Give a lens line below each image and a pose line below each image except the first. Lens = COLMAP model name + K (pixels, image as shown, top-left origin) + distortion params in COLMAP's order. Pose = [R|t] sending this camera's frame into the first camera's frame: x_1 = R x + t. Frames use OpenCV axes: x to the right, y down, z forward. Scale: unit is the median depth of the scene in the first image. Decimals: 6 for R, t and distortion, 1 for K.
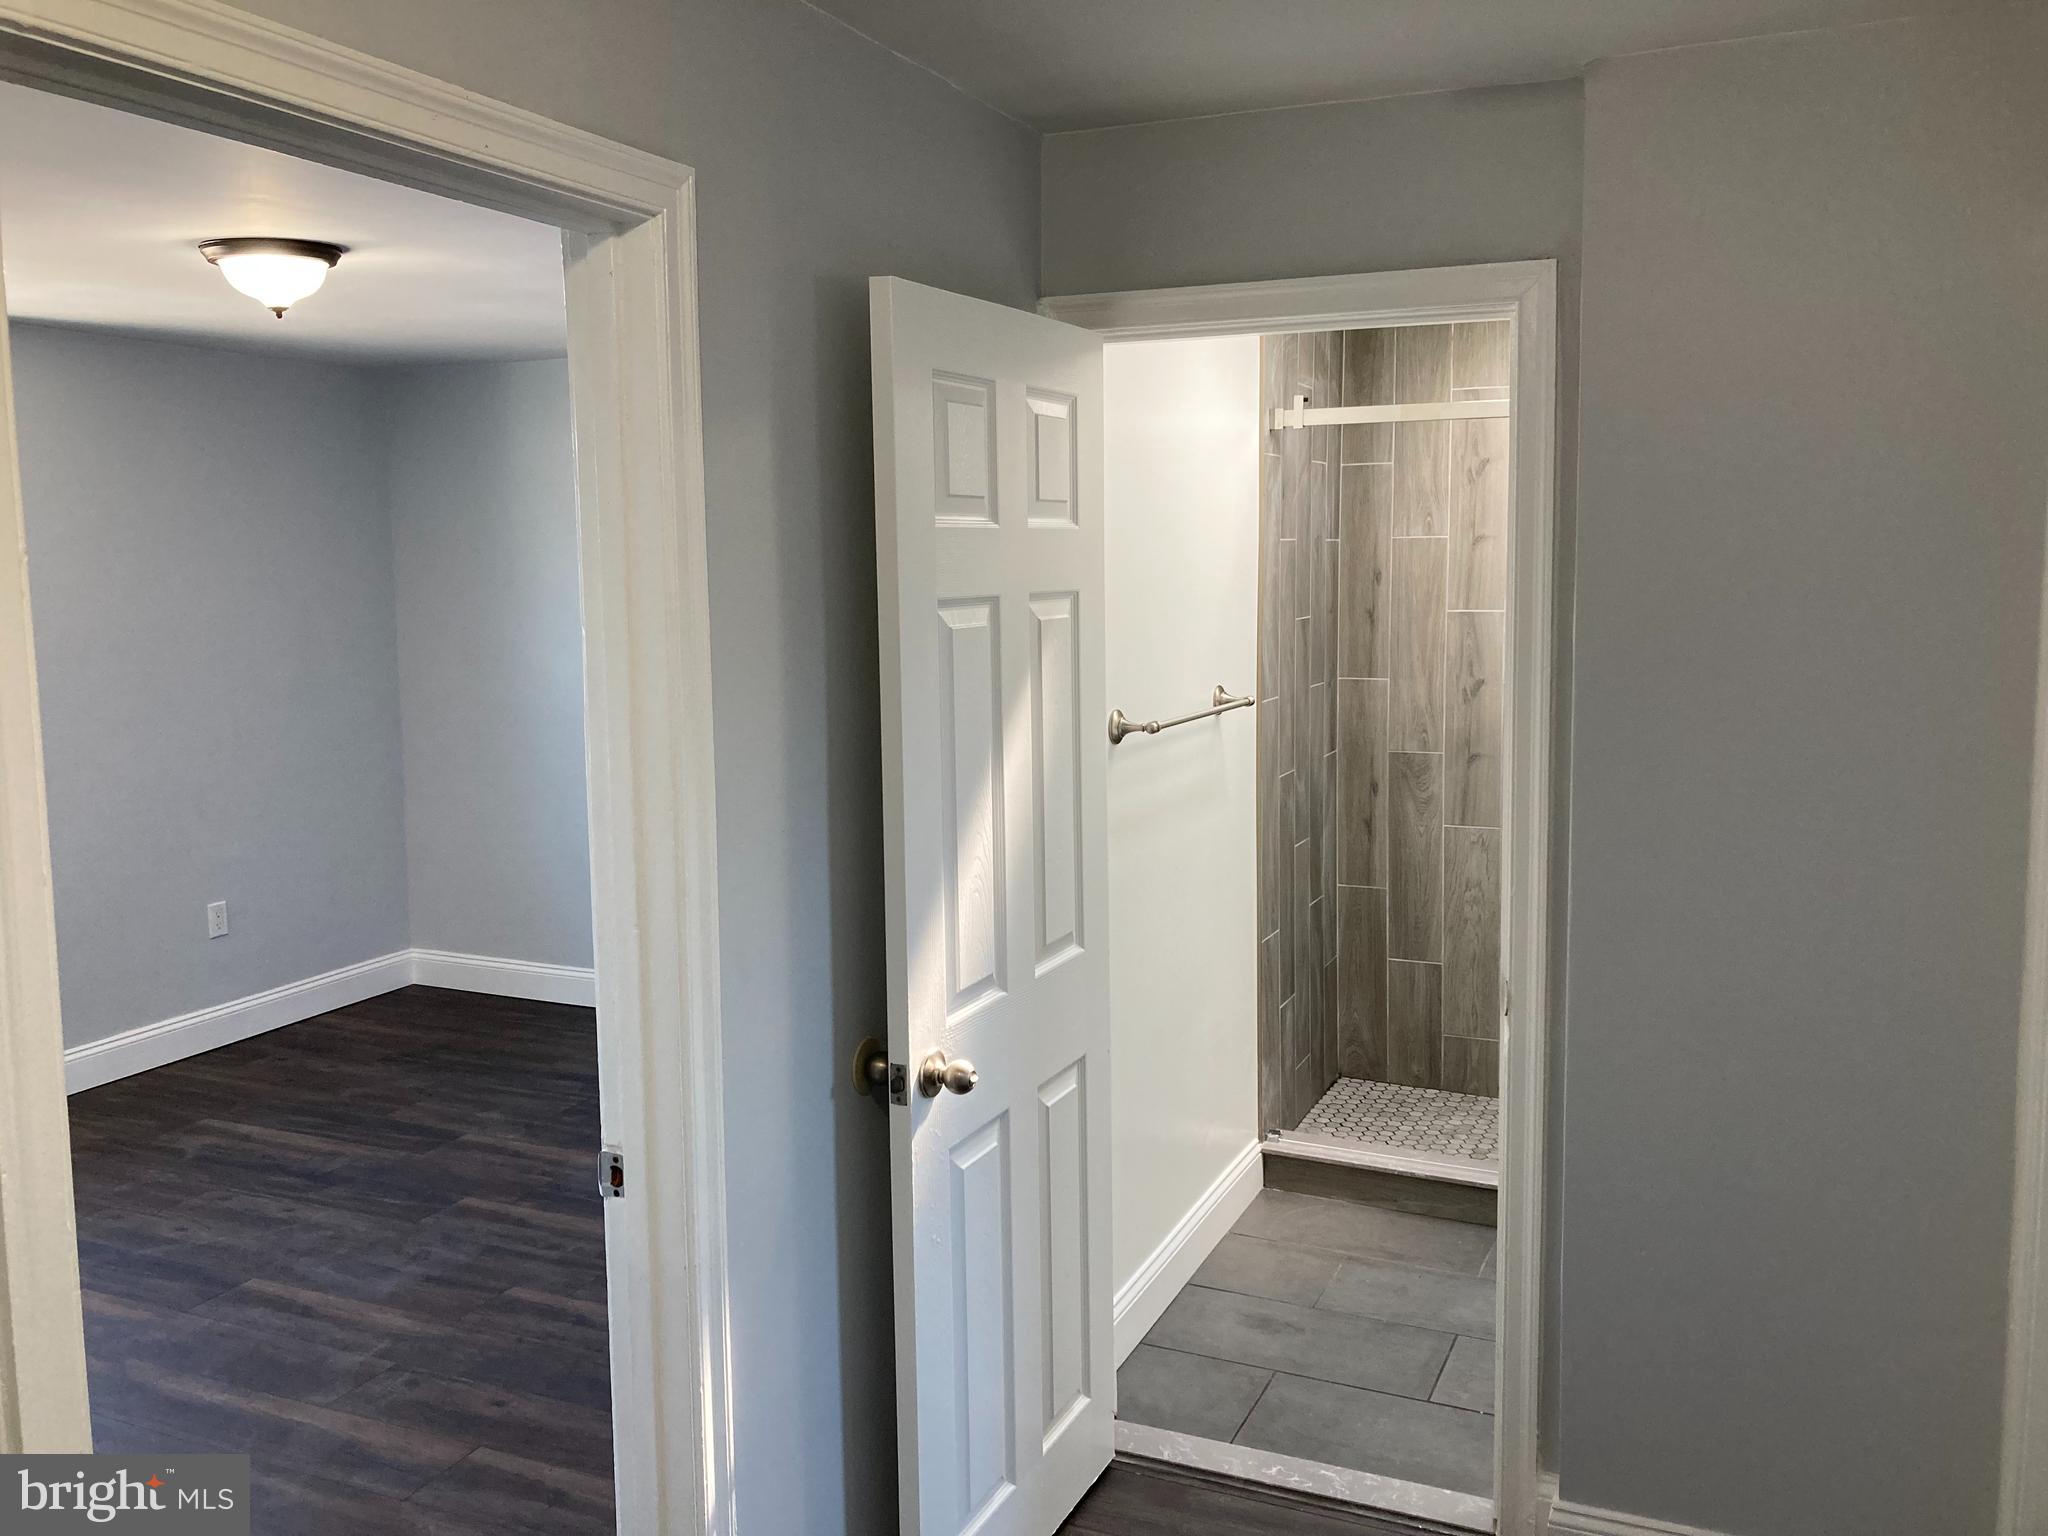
lens RADIAL K [[1692.4, 0, 1034.0], [0, 1692.4, 753.4], [0, 0, 1]] dist [0.015909, 0.000695]
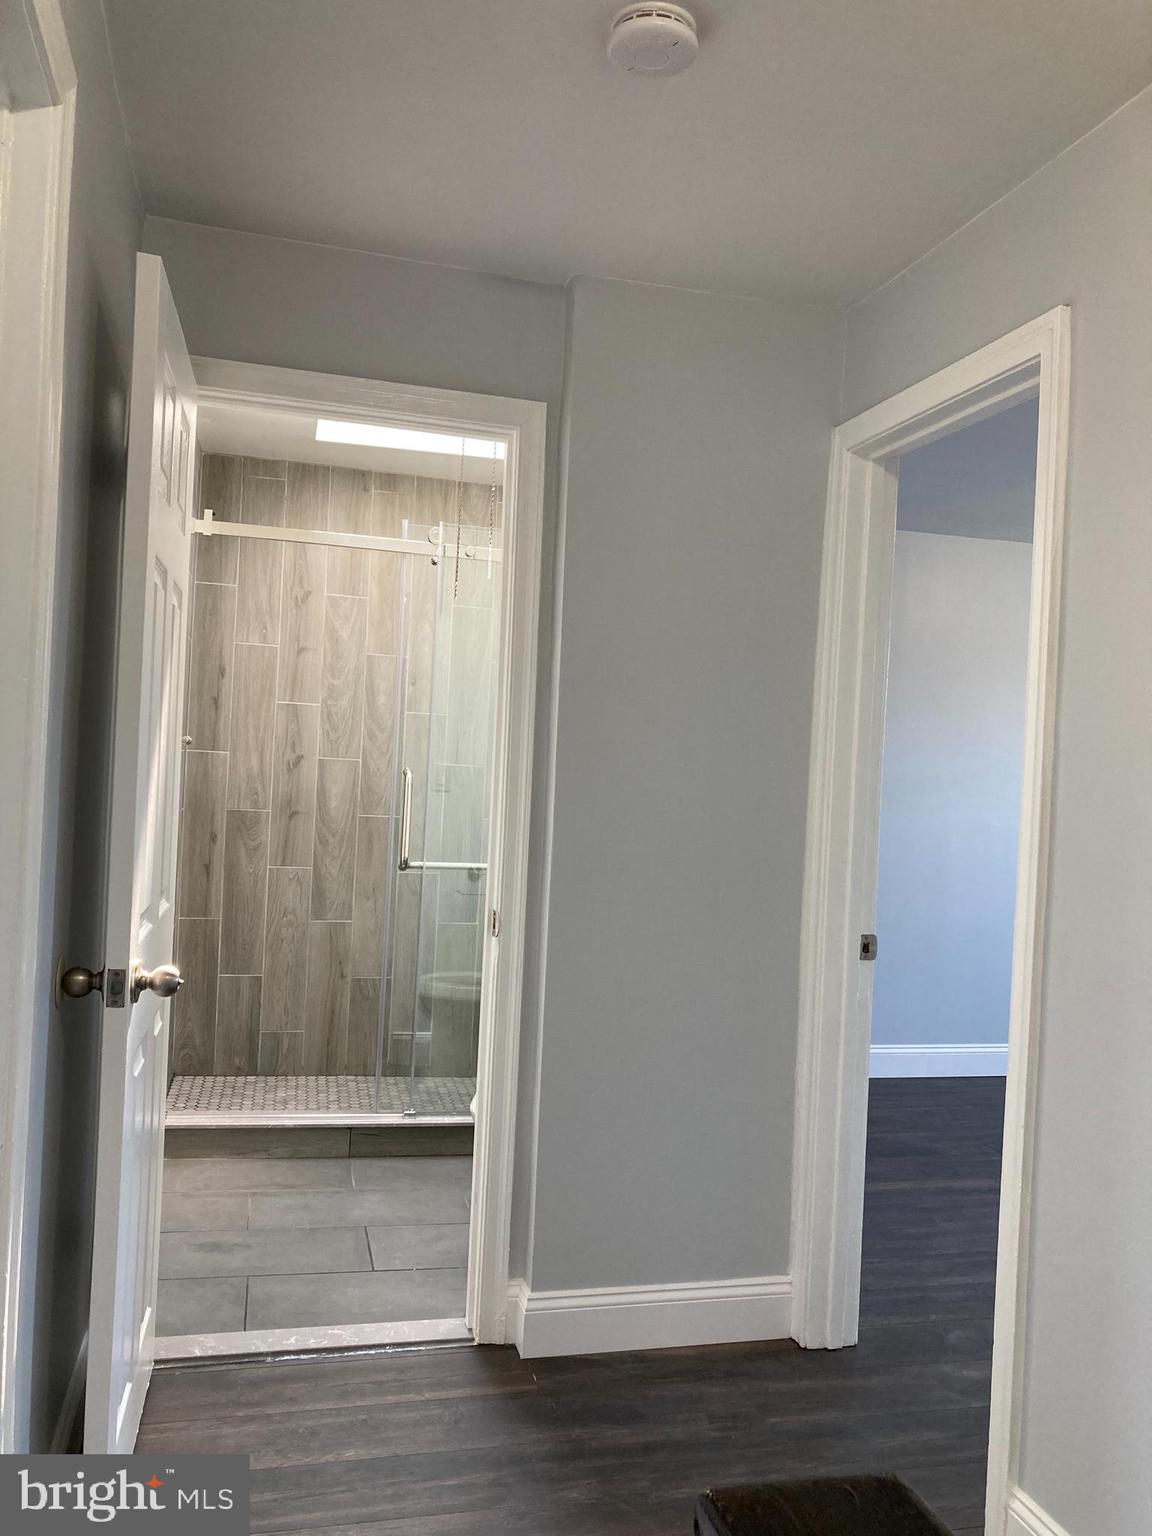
lens RADIAL K [[1269.3, 0, 578.4], [0, 1269.3, 802.3], [0, 0, 1]] dist [0.015909, 0.000695]
pose [[0.782672, 0.035984, 0.621393, -0.181947], [0.015285, 0.996915, -0.076982, 0.072697], [-0.622247, 0.069749, 0.779708, 0.087196]]
